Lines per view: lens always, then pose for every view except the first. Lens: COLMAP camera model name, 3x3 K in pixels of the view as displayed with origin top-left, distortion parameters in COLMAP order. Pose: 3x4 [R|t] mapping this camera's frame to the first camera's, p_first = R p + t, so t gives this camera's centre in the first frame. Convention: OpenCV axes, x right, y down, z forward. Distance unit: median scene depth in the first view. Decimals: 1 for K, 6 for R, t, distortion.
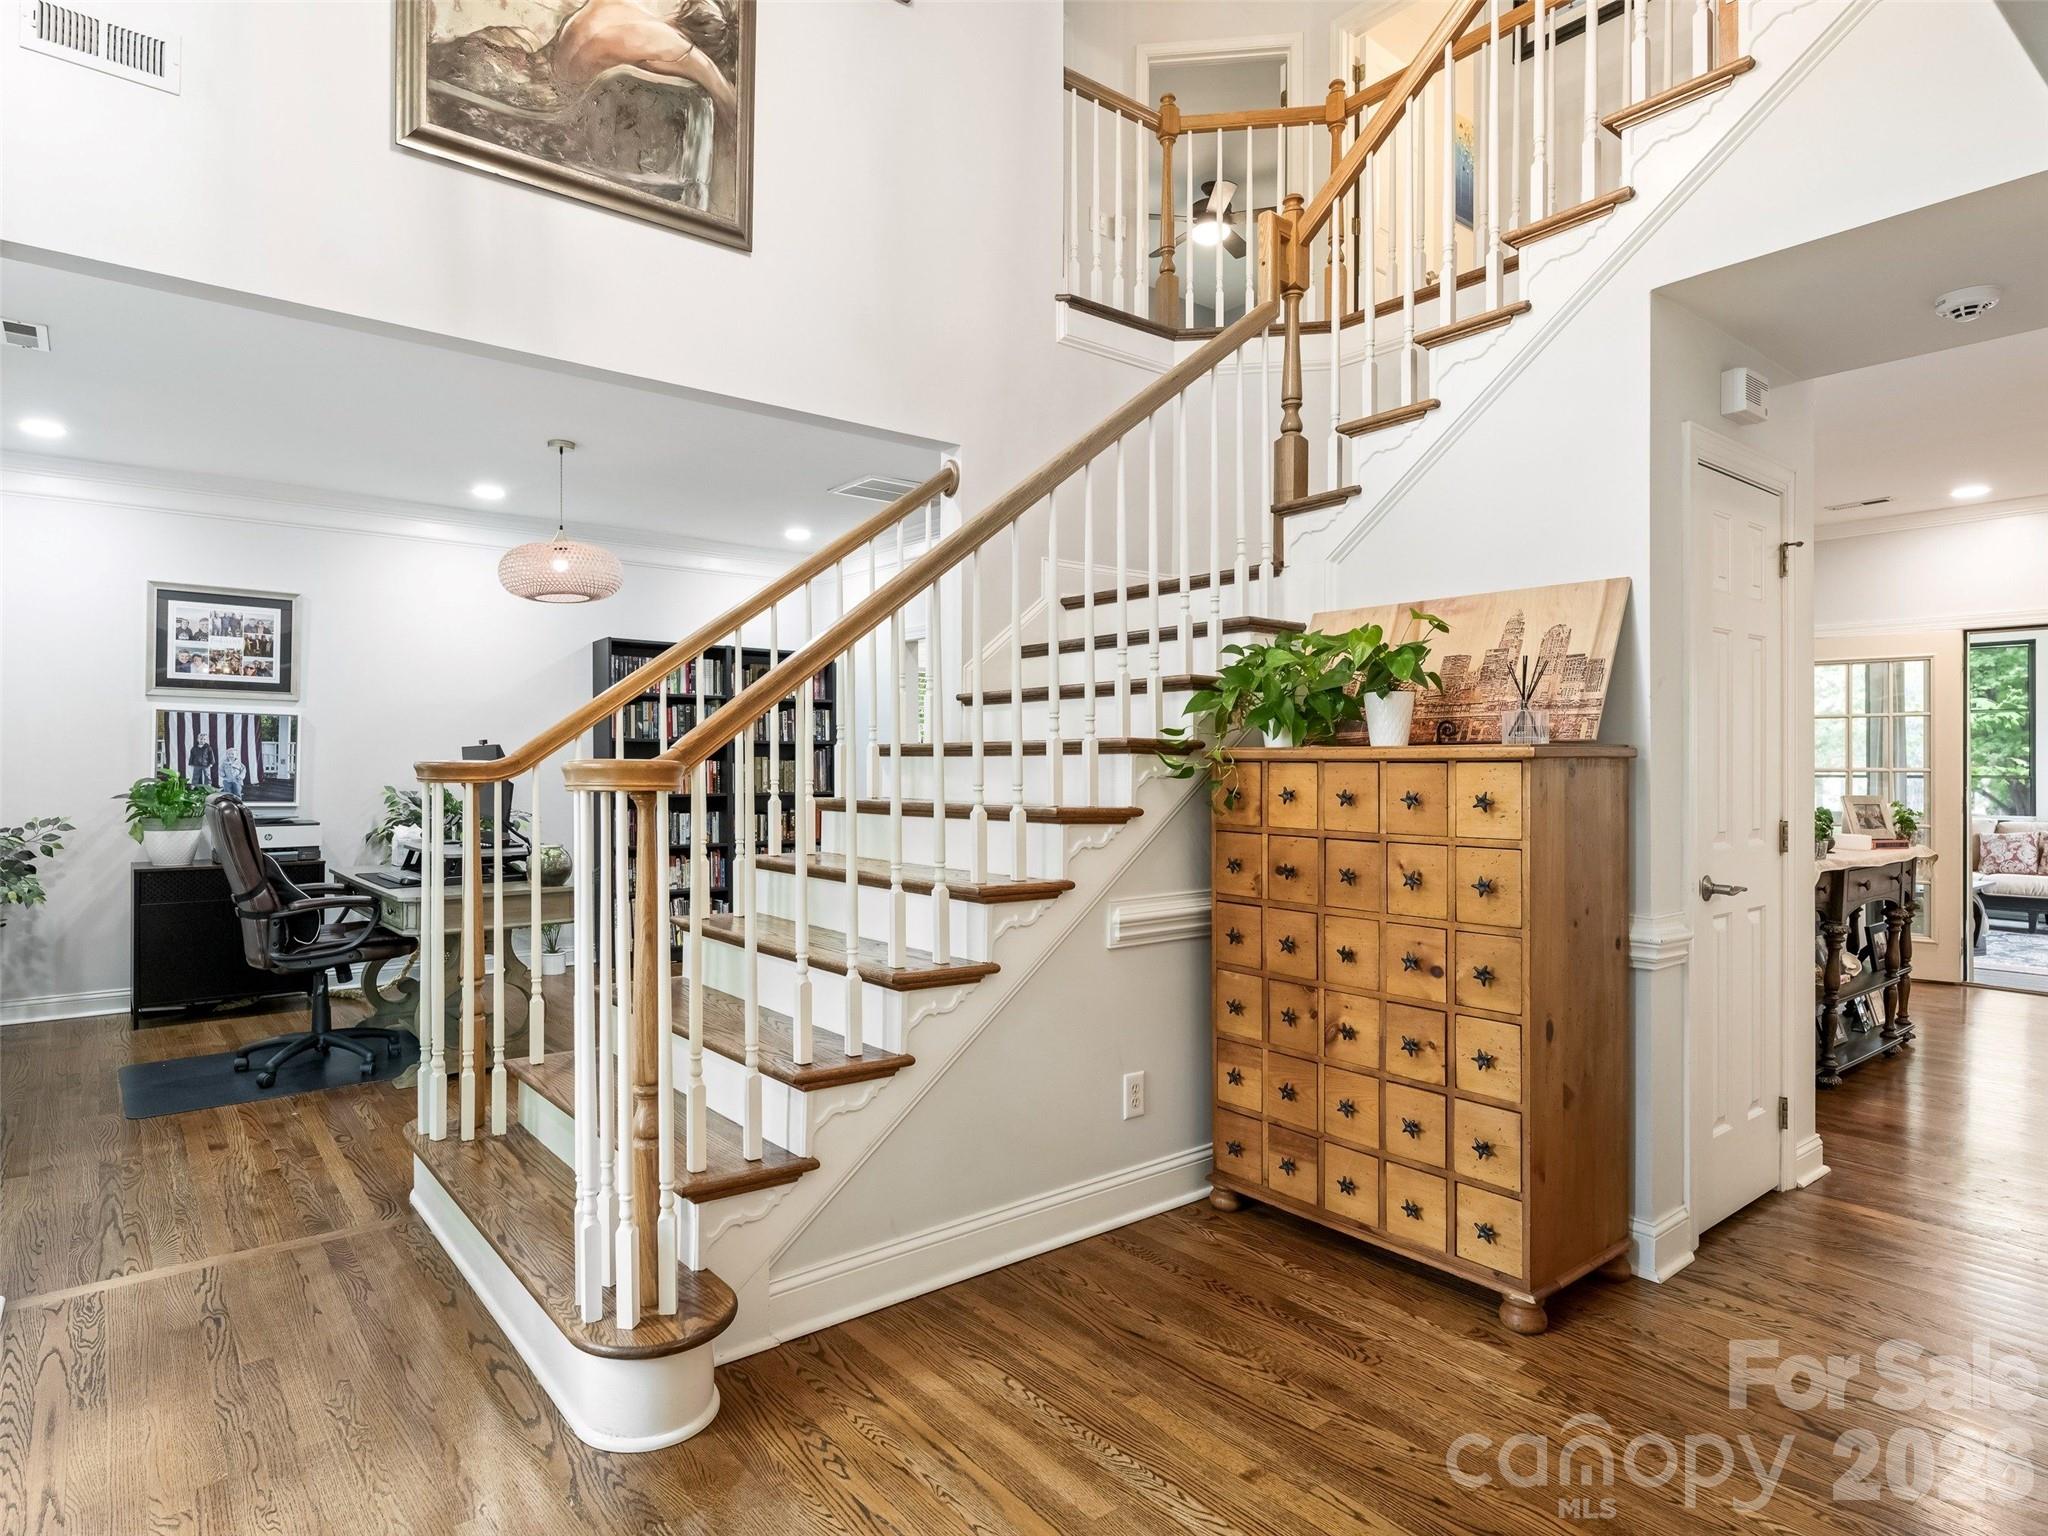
lens RADIAL K [[1138.4, 0, 952.3], [0, 1138.4, 780.5], [0, 0, 1]] dist [-0.003125, 0.001875]
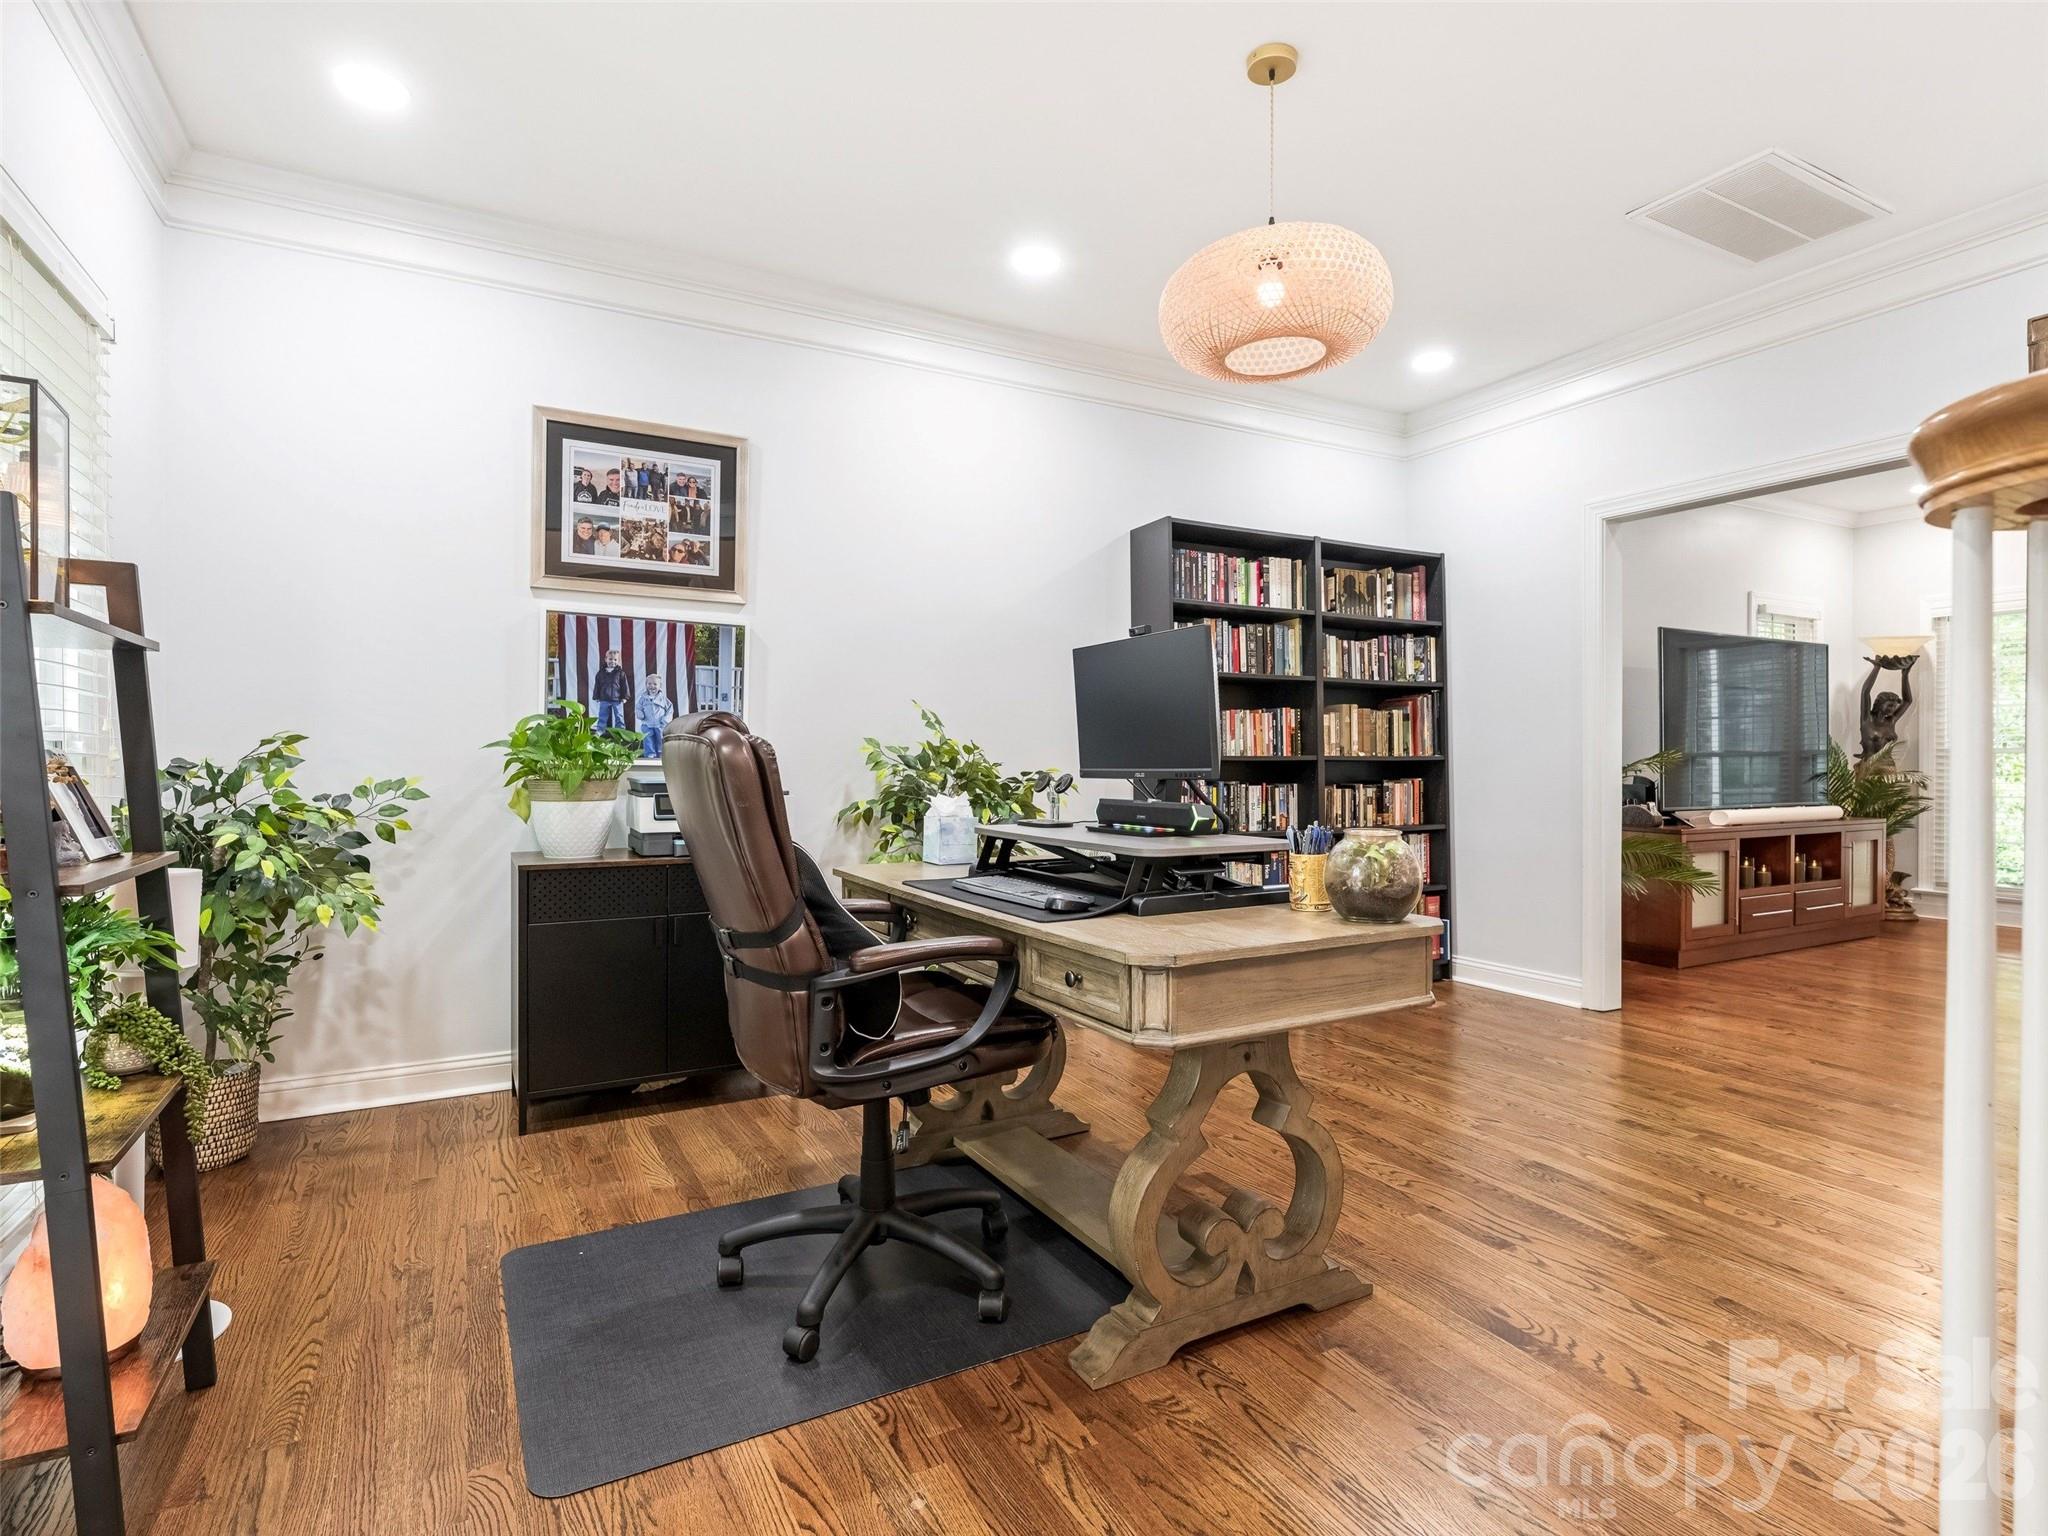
lens RADIAL K [[1040.3, 0, 1031.2], [0, 1040.3, 782.5], [0, 0, 1]] dist [-0.004761, -0.000487]
pose [[0.989739, 0.002449, -0.142870, -0.353309], [-0.001361, 0.999969, 0.007713, 0.028441], [0.142884, -0.007440, 0.989711, 0.470109]]
